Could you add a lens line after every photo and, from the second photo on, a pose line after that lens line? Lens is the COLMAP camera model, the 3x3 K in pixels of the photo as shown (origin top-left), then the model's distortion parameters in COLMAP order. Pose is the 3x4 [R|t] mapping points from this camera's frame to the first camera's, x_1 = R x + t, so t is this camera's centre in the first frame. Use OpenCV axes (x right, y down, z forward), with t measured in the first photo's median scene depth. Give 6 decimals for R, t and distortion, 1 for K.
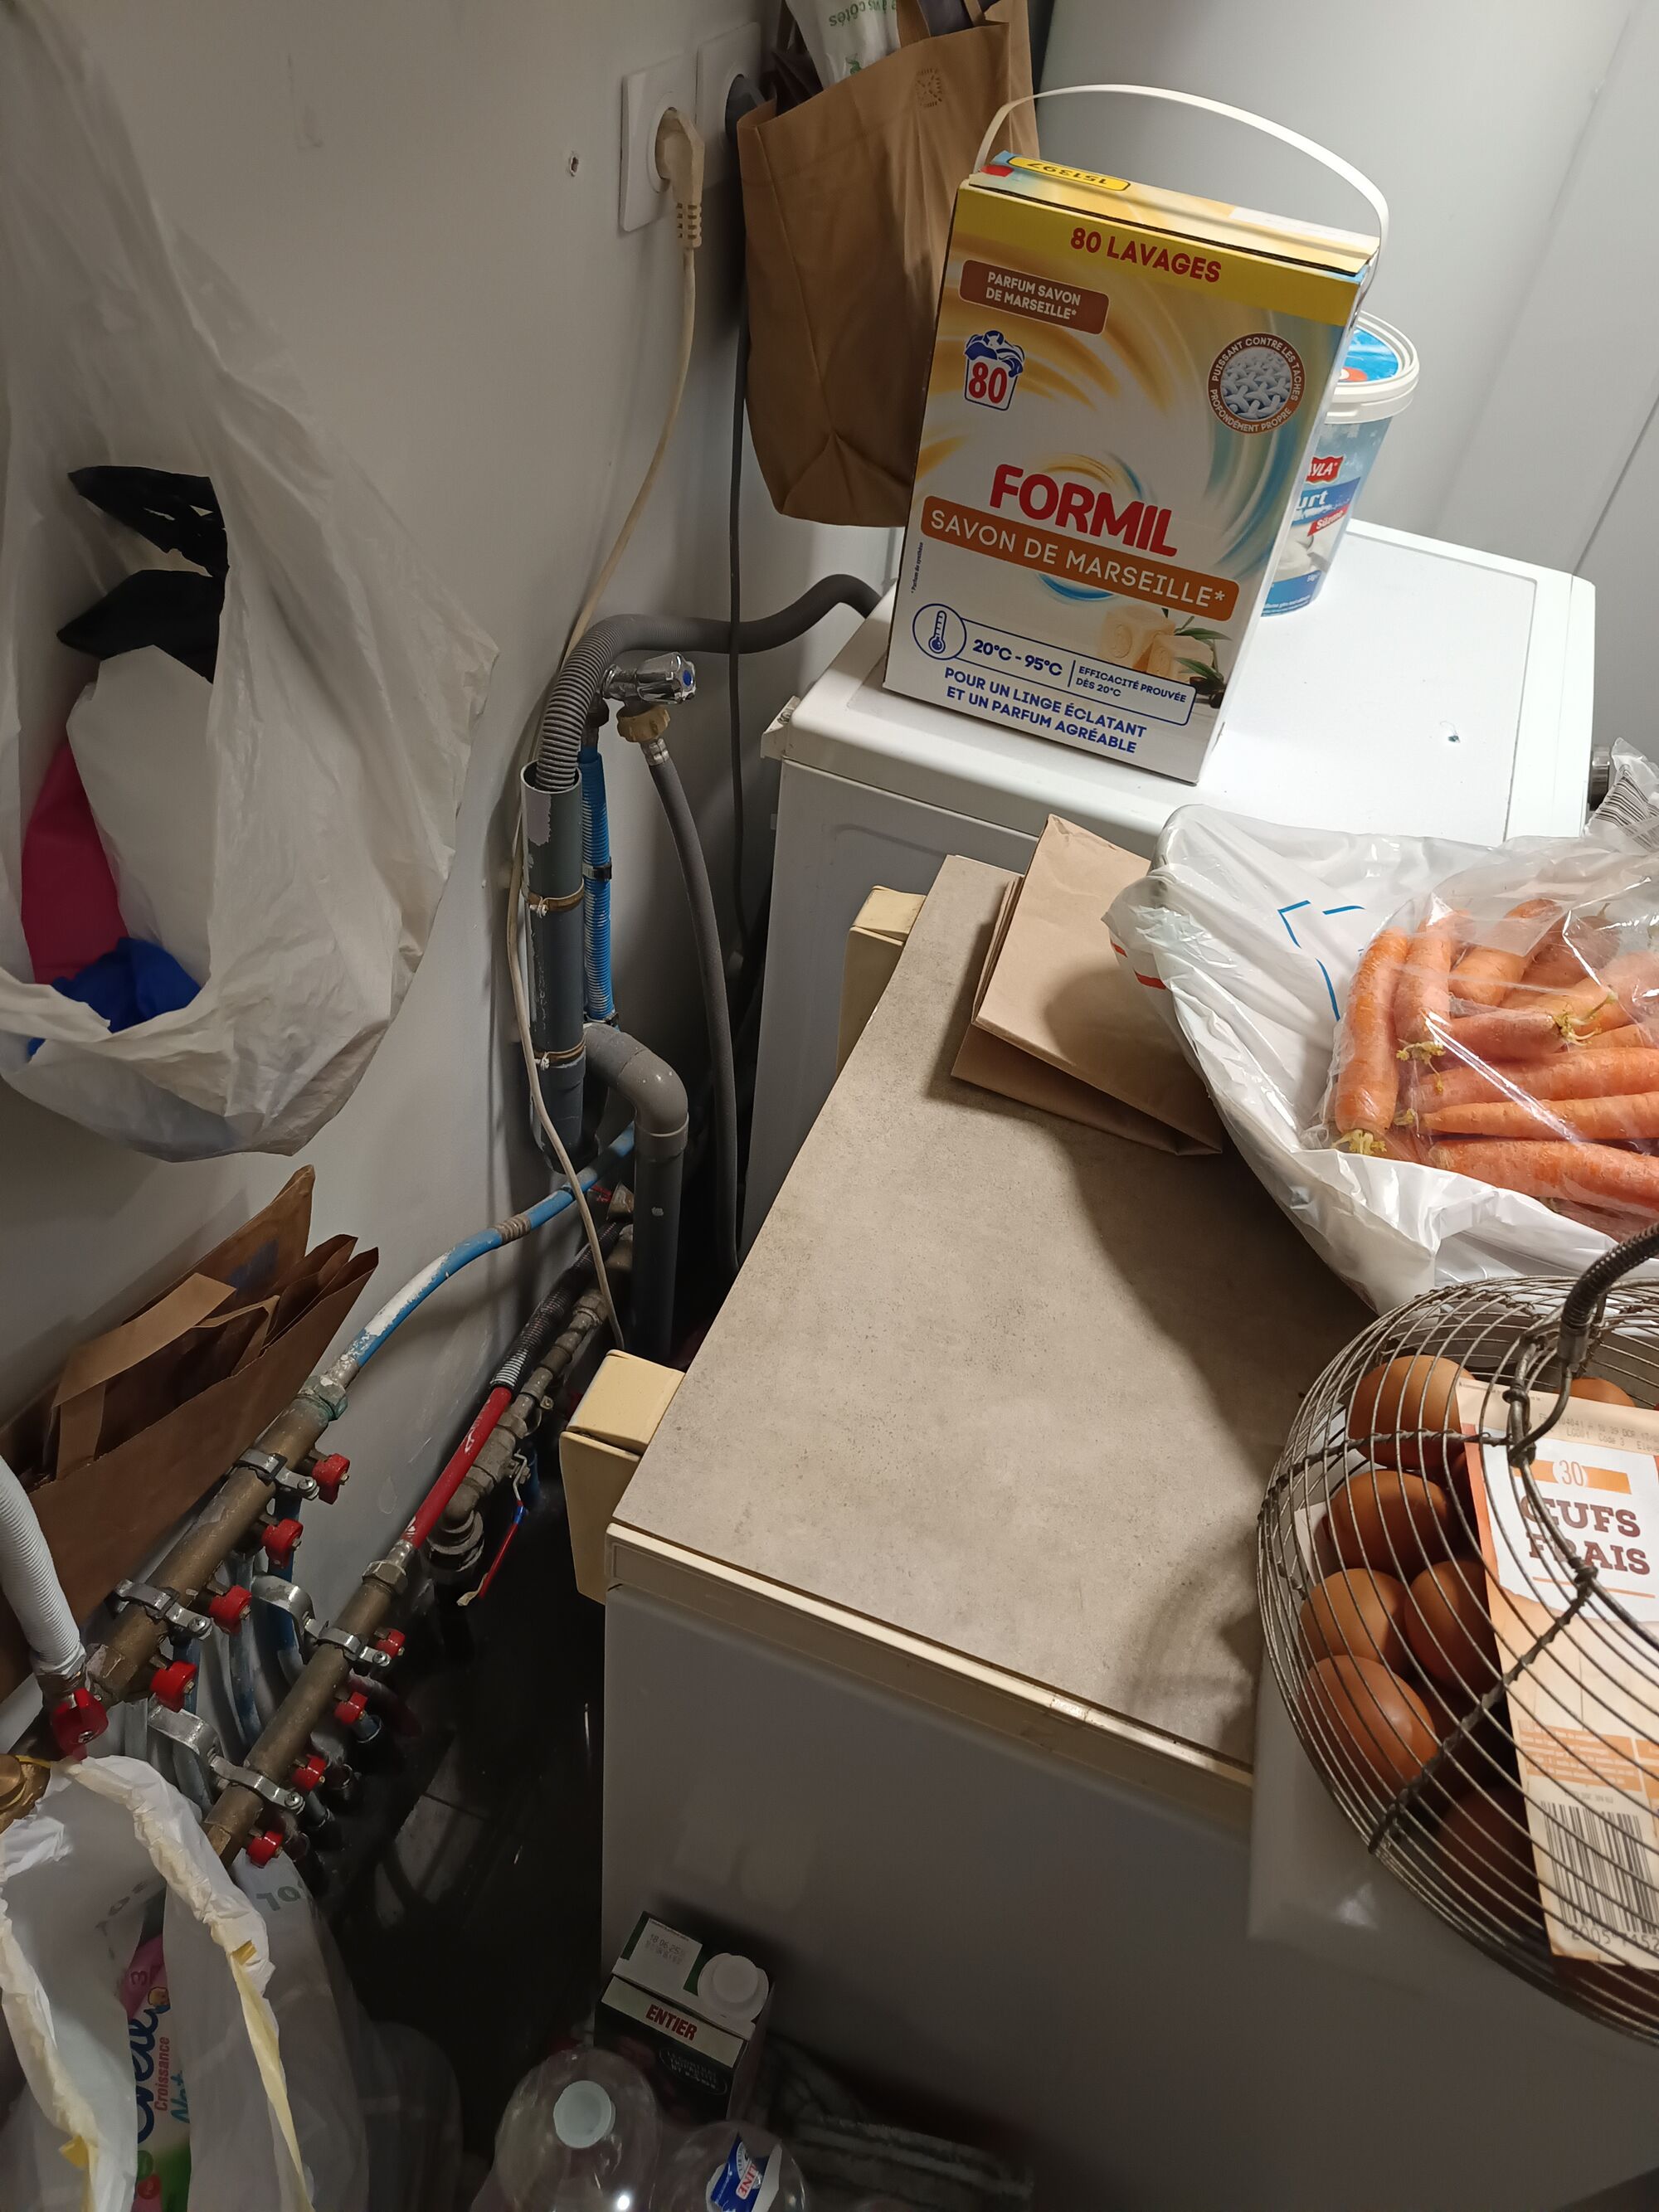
lens RADIAL K [[1563.0, 0, 821.5], [0, 1563.0, 1106.8], [0, 0, 1]] dist [0.025824, -0.018619]
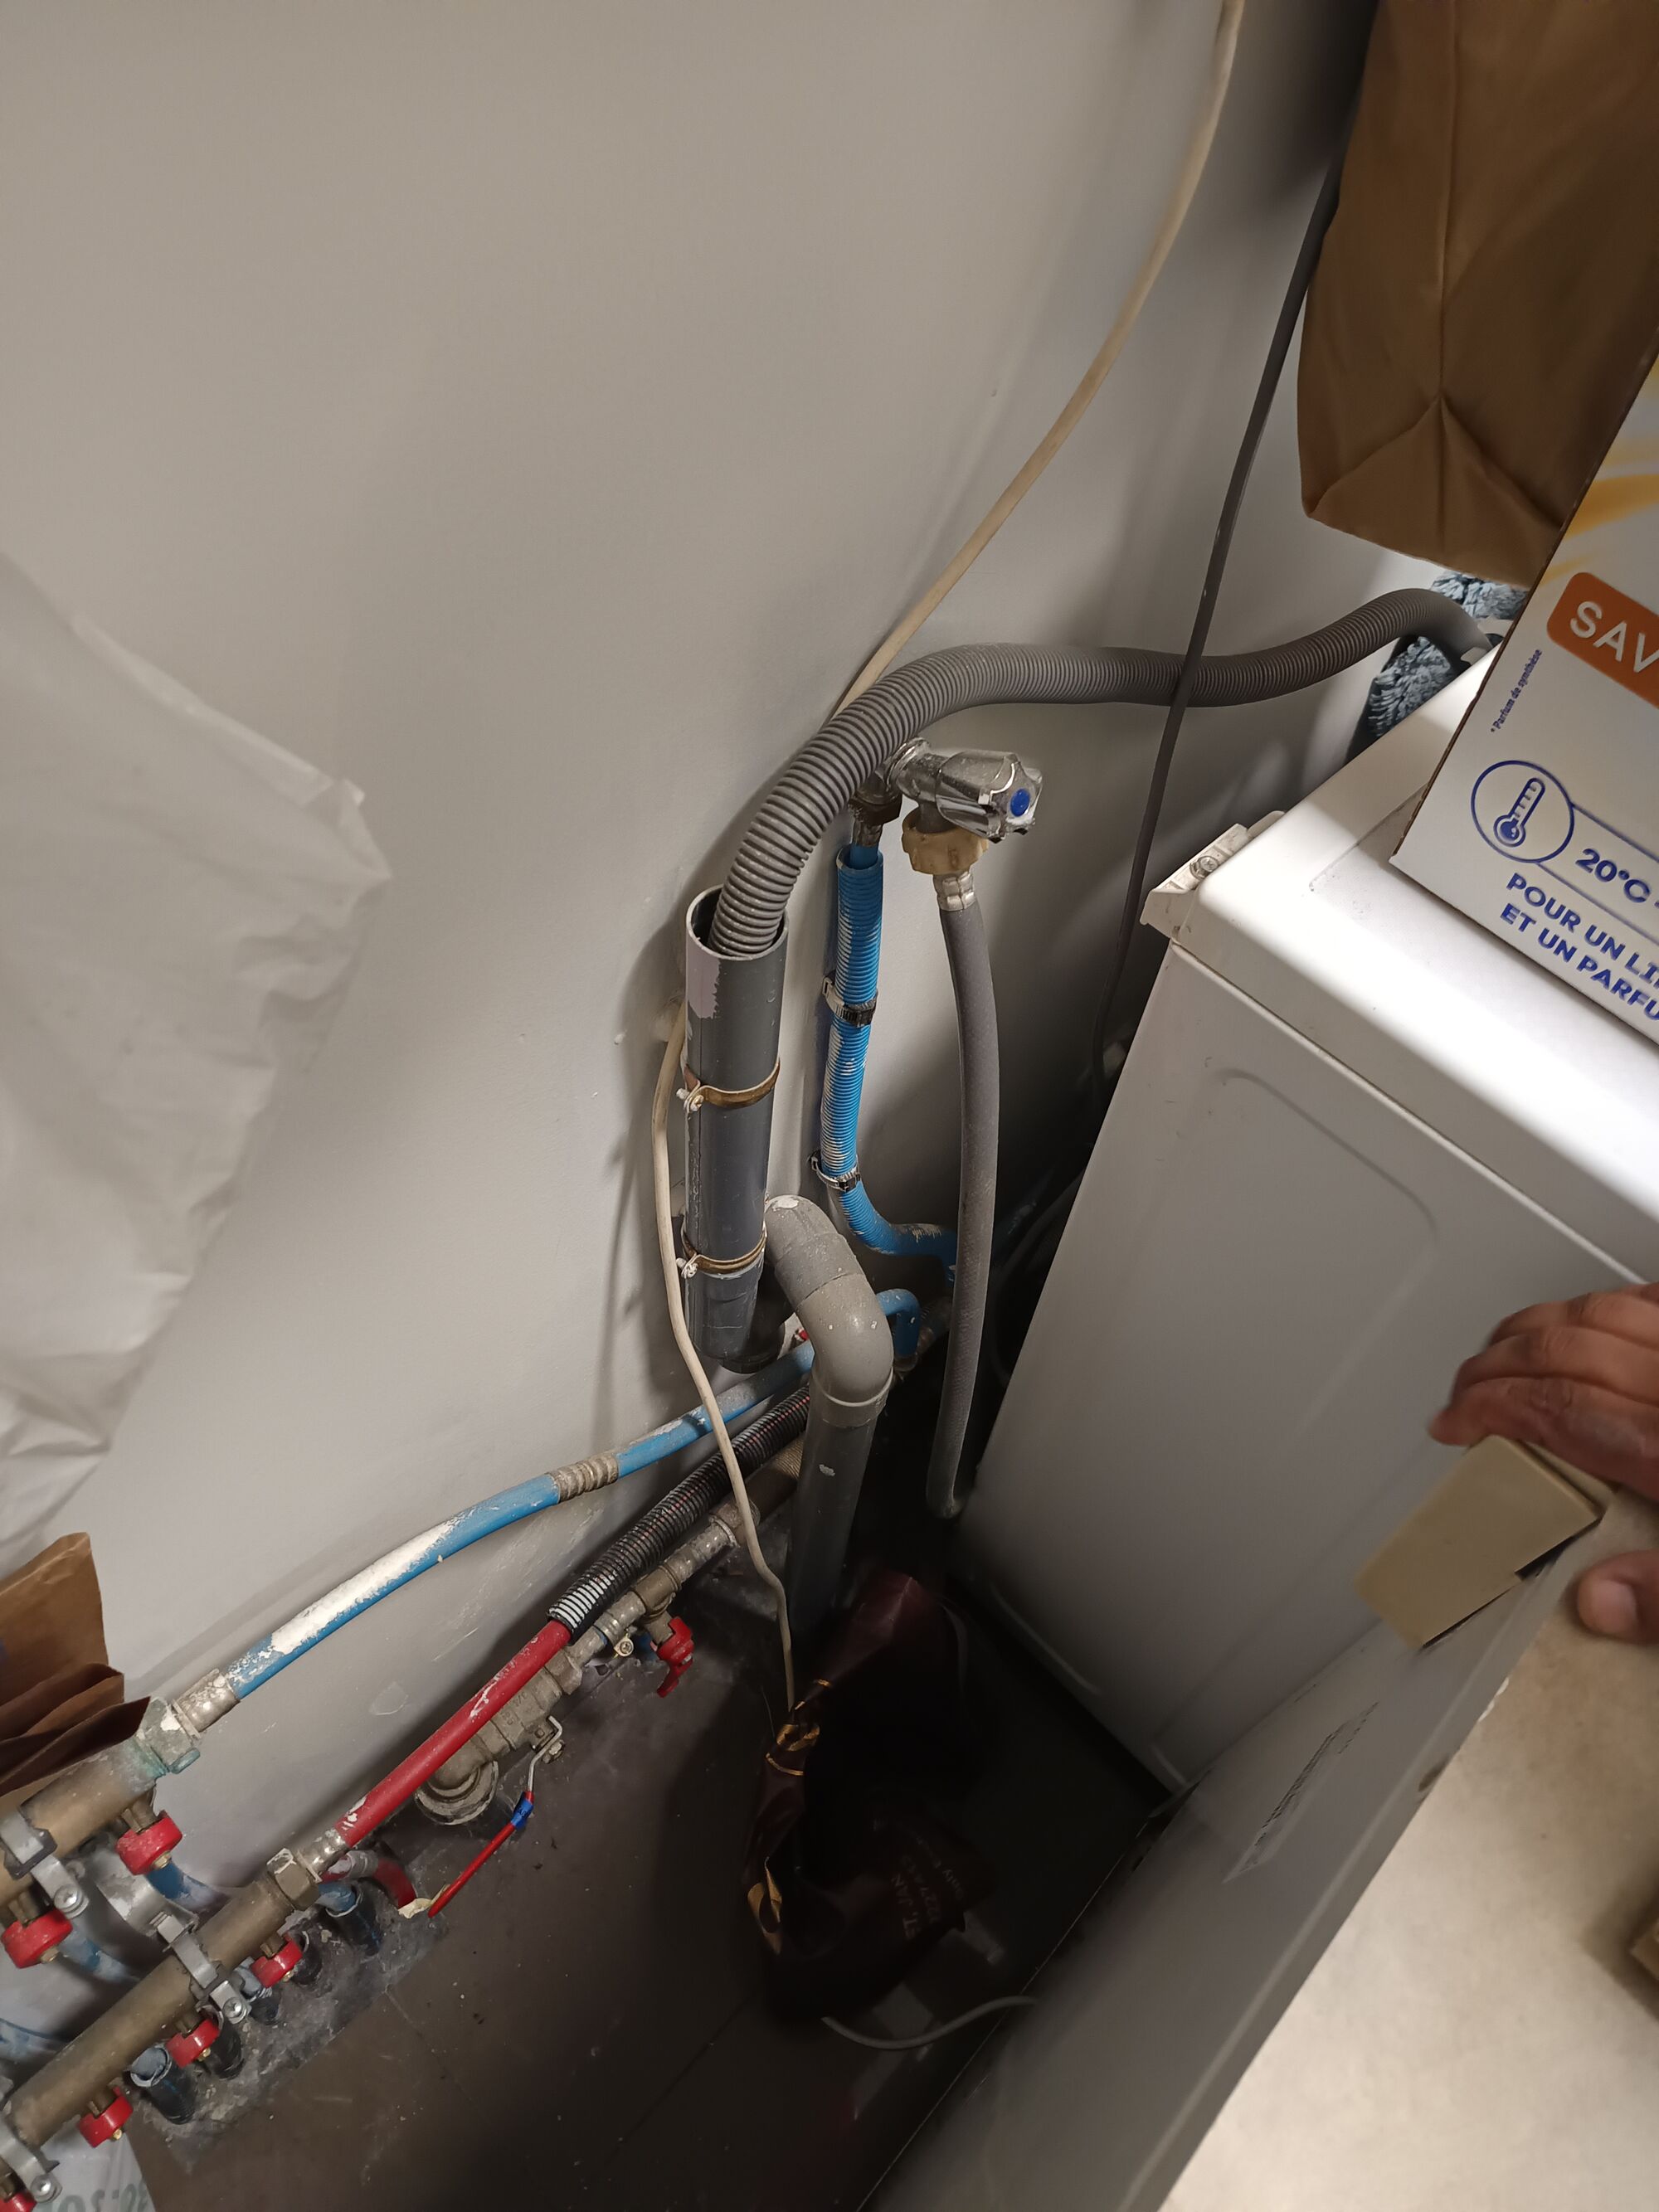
lens RADIAL K [[1563.0, 0, 813.7], [0, 1563.0, 1096.8], [0, 0, 1]] dist [0.025824, -0.018619]
pose [[0.914235, 0.304393, -0.267429, 0.027054], [-0.274245, 0.950726, 0.144600, -0.218364], [0.298267, -0.058857, 0.952666, 0.406563]]
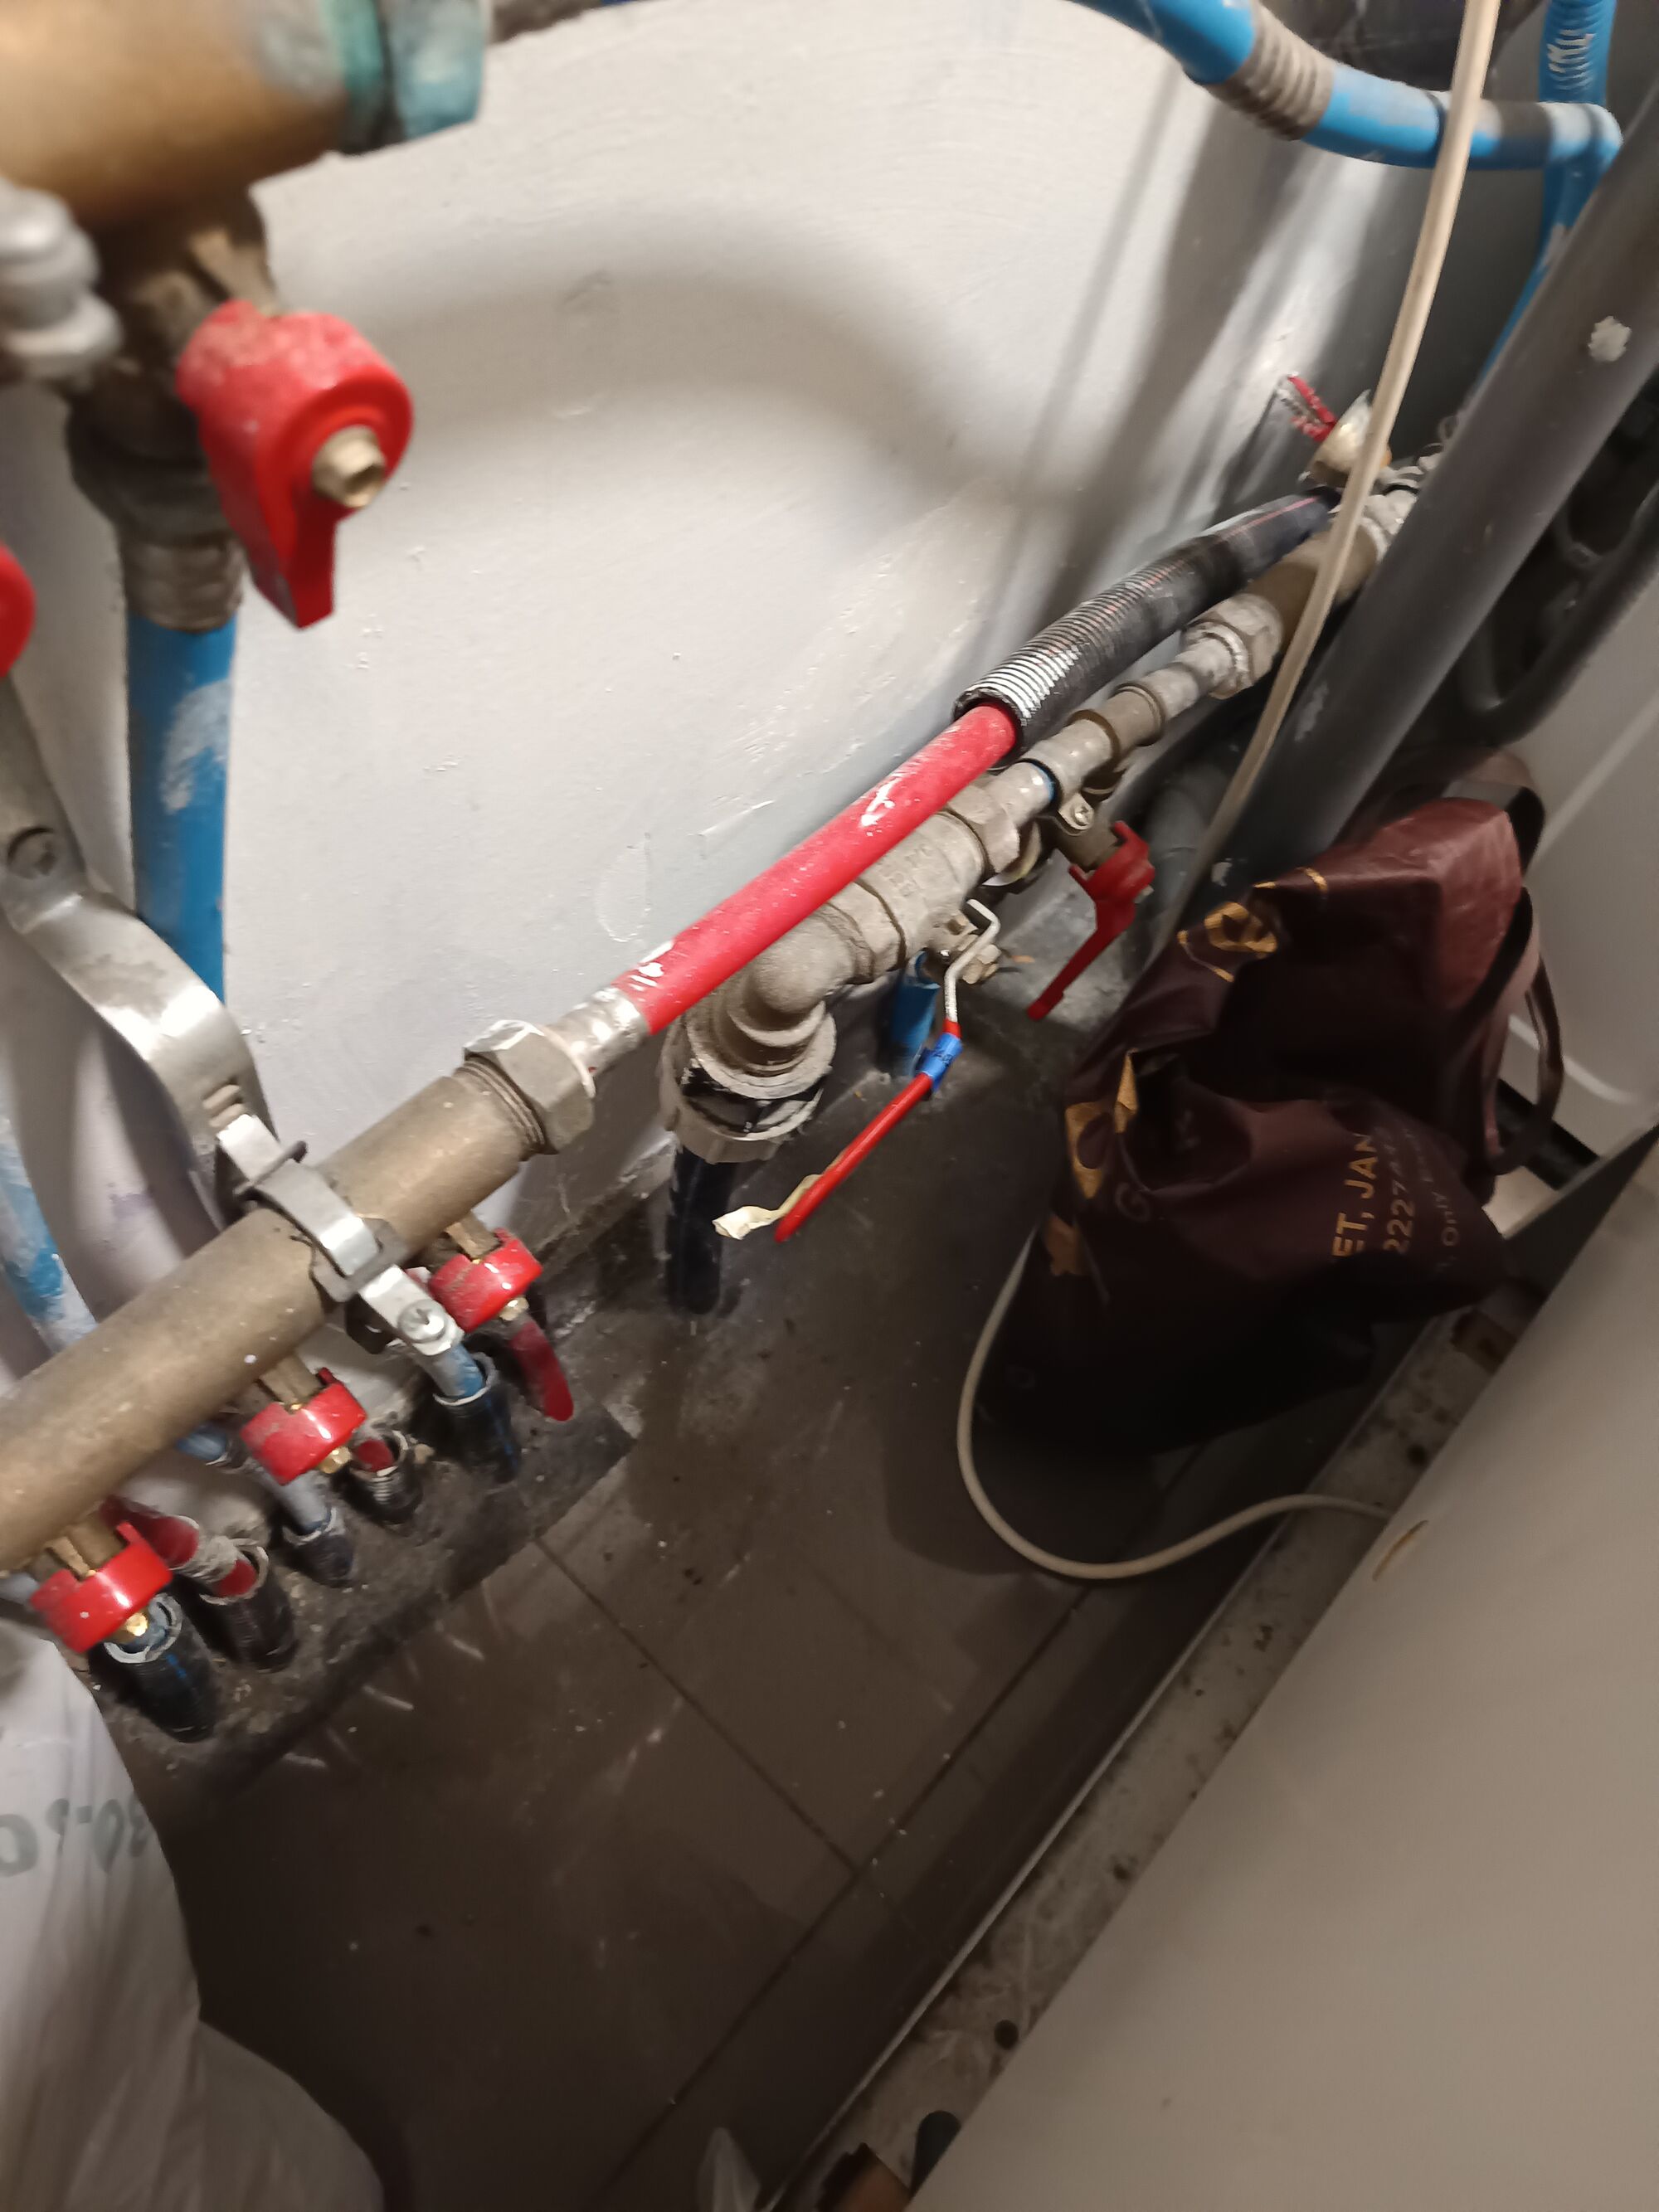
lens RADIAL K [[1563.0, 0, 846.1], [0, 1563.0, 1101.5], [0, 0, 1]] dist [0.025824, -0.018619]
pose [[0.928936, 0.341308, -0.143477, -0.177070], [-0.304020, 0.924355, 0.230521, 0.217621], [0.211303, -0.170520, 0.962431, 0.727534]]
